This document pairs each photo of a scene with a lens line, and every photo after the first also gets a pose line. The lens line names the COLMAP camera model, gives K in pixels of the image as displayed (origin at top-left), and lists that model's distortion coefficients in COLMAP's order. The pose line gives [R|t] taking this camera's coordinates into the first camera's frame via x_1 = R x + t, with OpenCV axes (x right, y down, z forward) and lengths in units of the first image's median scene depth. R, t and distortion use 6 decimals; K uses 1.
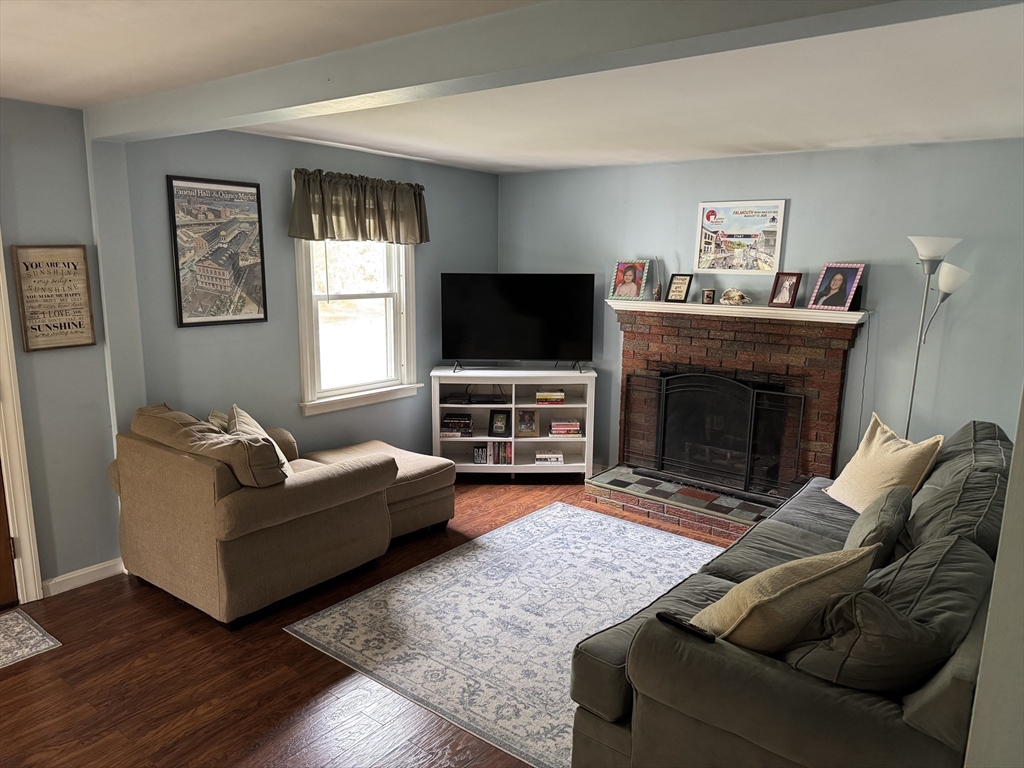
lens RADIAL K [[713.1, 0, 512.0], [0, 713.1, 384.0], [0, 0, 1]] dist [0.092845, -0.141641]
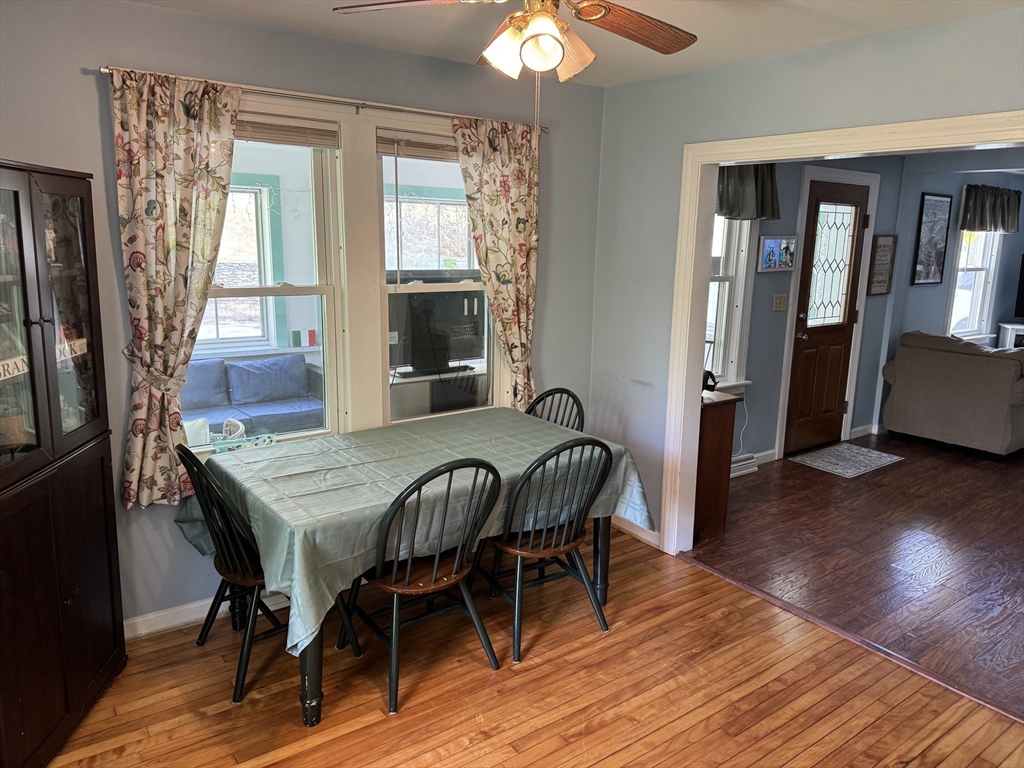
lens RADIAL K [[713.1, 0, 512.0], [0, 713.1, 384.0], [0, 0, 1]] dist [0.092845, -0.141641]
pose [[0.961460, 0.052265, -0.269932, -0.791325], [-0.047983, 0.998596, 0.022440, 0.133432], [0.270726, -0.008623, 0.962618, -0.727581]]
